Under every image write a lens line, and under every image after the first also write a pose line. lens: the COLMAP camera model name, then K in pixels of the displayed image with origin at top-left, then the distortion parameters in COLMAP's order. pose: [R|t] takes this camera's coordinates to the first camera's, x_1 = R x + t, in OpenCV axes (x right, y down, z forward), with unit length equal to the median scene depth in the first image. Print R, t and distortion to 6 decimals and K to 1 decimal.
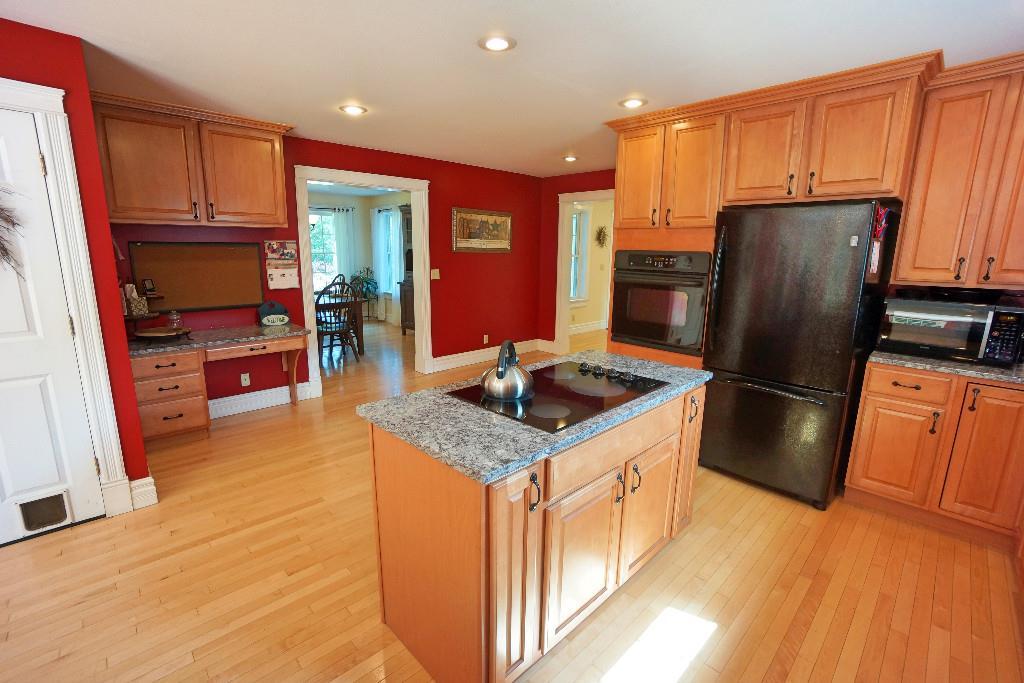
lens RADIAL K [[448.6, 0, 509.4], [0, 448.6, 339.2], [0, 0, 1]] dist [-0.039543, 0.000415]
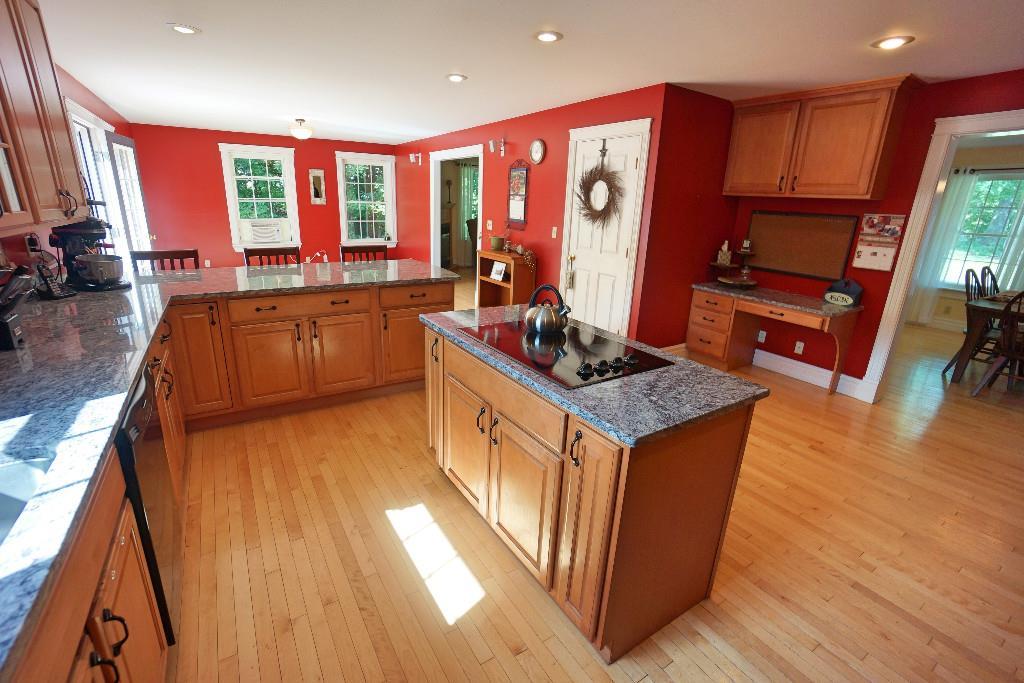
lens RADIAL K [[448.6, 0, 509.4], [0, 448.6, 339.2], [0, 0, 1]] dist [-0.039543, 0.000415]
pose [[-0.199314, 0.266643, -0.942961, 0.514482], [-0.230599, 0.922483, 0.309594, -0.090989], [0.952417, 0.279152, -0.122376, 0.473700]]
